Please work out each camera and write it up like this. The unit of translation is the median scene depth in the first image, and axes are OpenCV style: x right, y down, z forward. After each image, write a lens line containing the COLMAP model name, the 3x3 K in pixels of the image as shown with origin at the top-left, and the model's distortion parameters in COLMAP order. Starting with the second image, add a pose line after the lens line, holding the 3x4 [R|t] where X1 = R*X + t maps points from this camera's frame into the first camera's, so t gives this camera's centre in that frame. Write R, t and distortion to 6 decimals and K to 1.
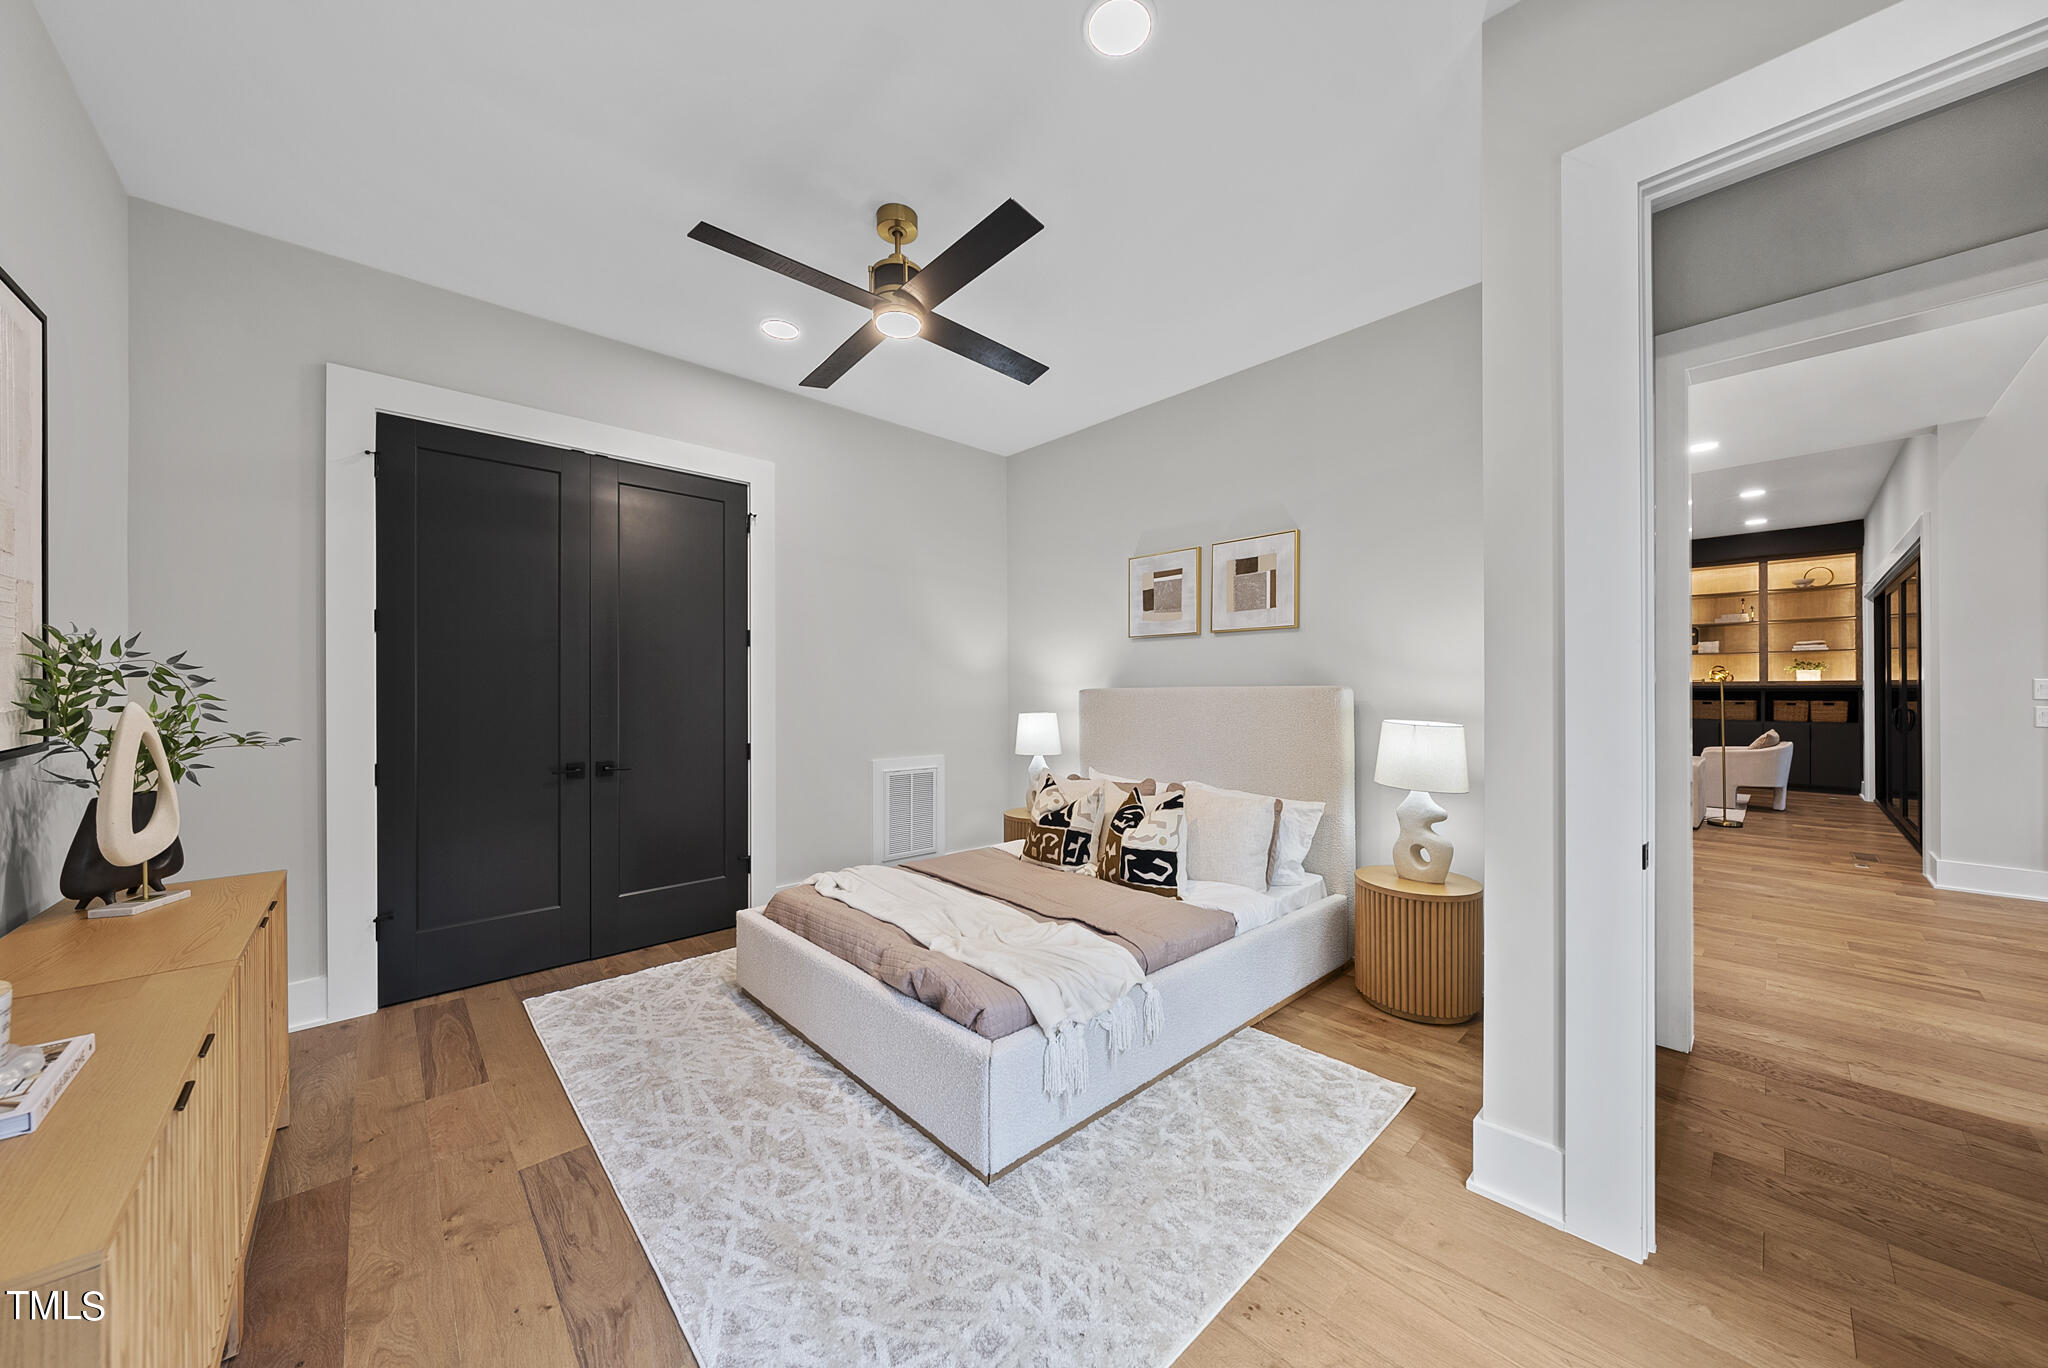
lens RADIAL K [[702.9, 0, 1035.7], [0, 702.9, 683.9], [0, 0, 1]] dist [0.001646, 0.000061]
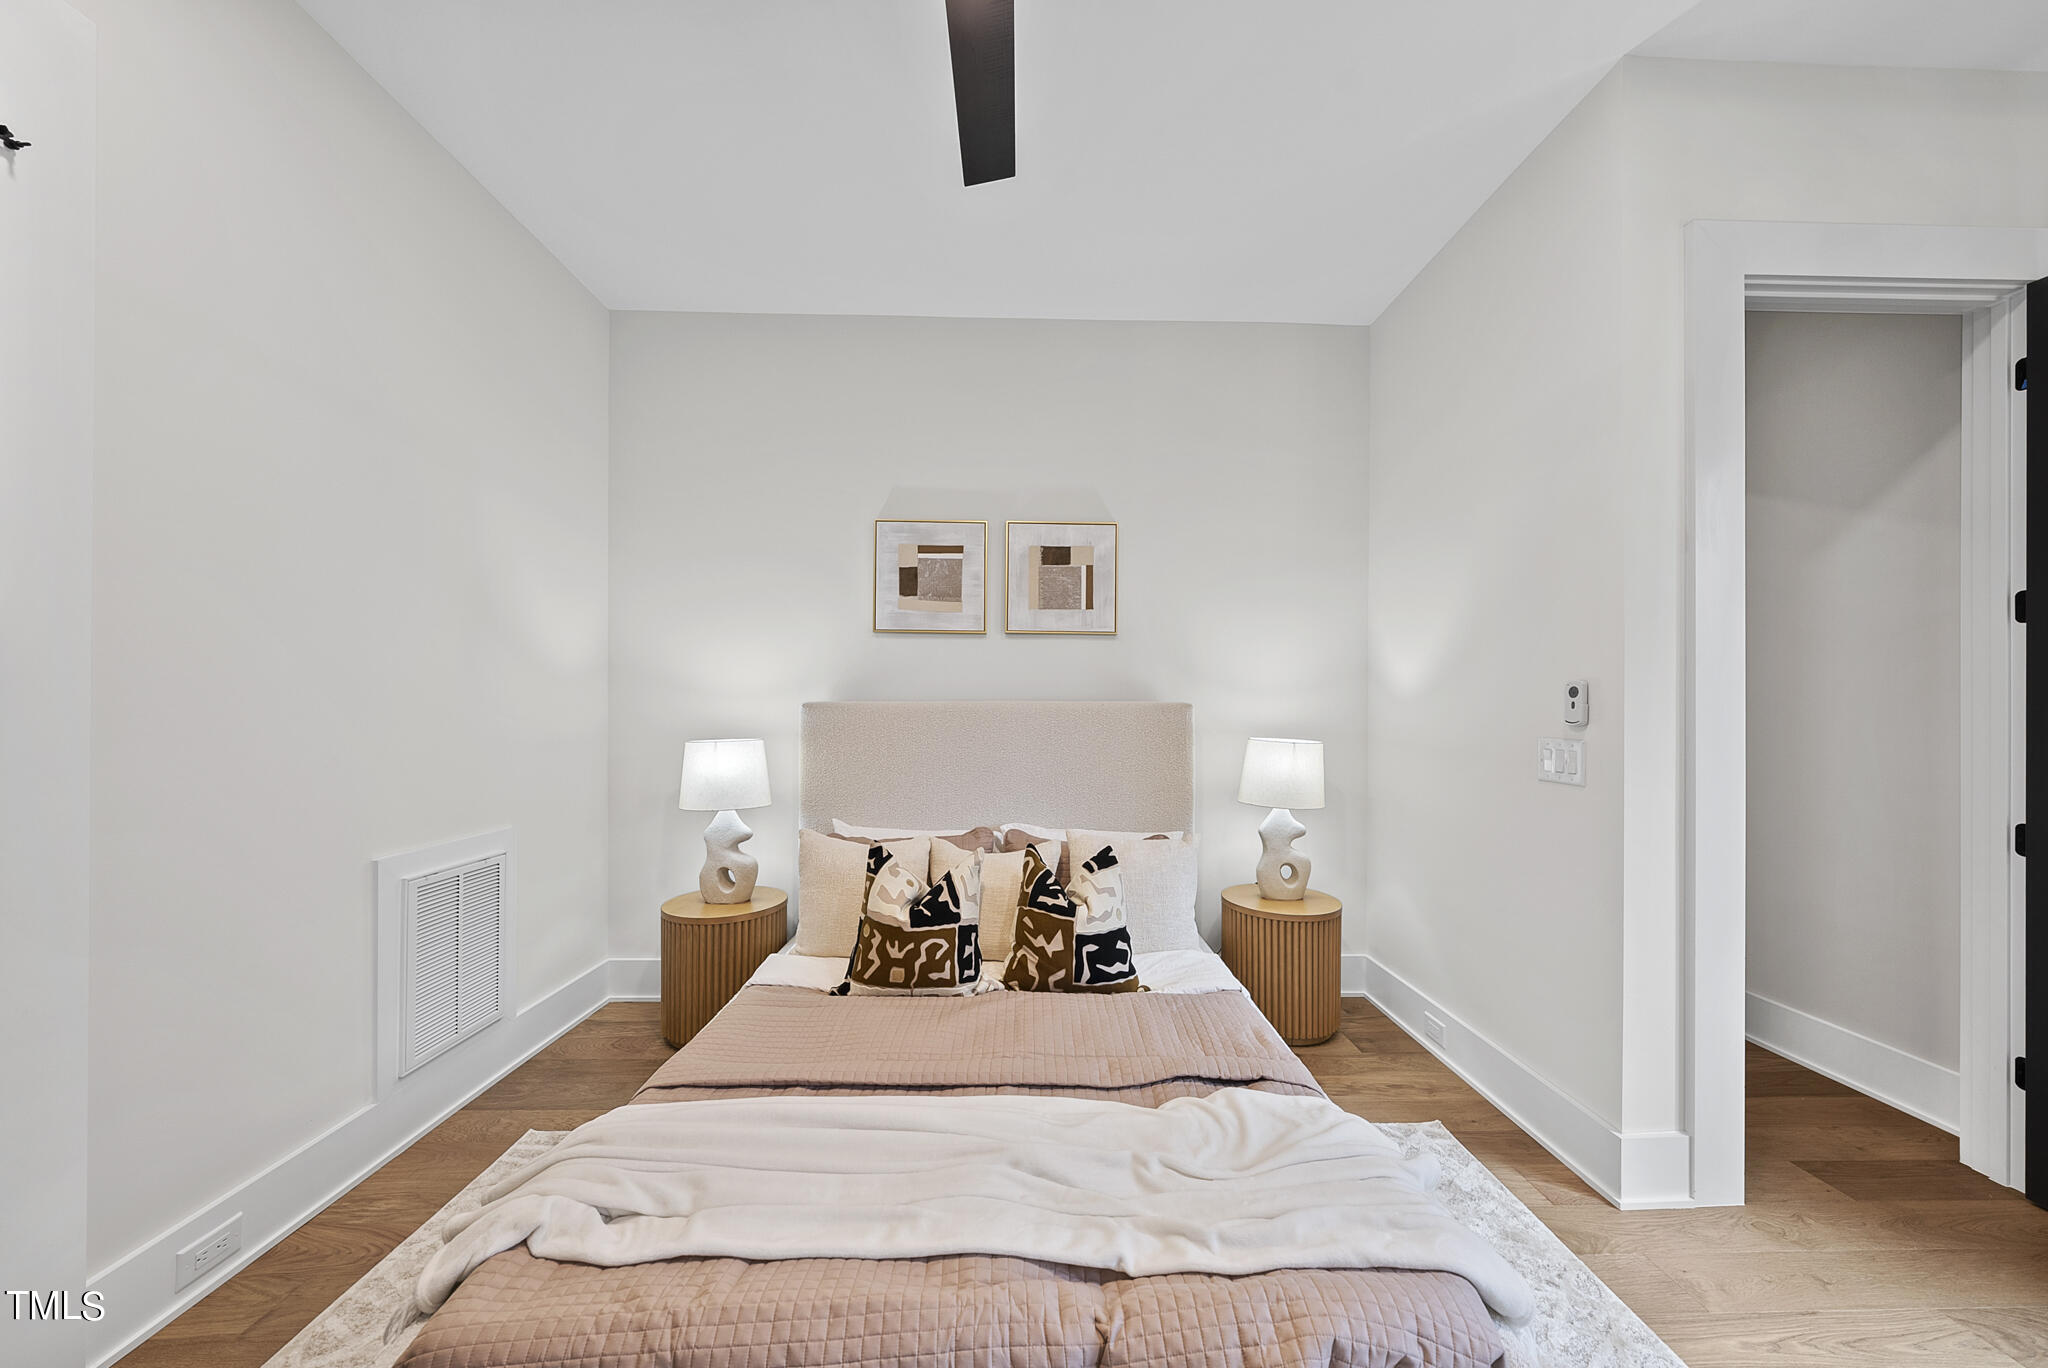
lens RADIAL K [[704.2, 0, 1020.2], [0, 704.2, 698.0], [0, 0, 1]] dist [-0.000090, -0.000021]
pose [[0.668654, 0.012351, 0.743471, -0.384884], [-0.013881, 0.999895, -0.004127, 0.004368], [-0.743444, -0.007561, 0.668755, 0.530732]]
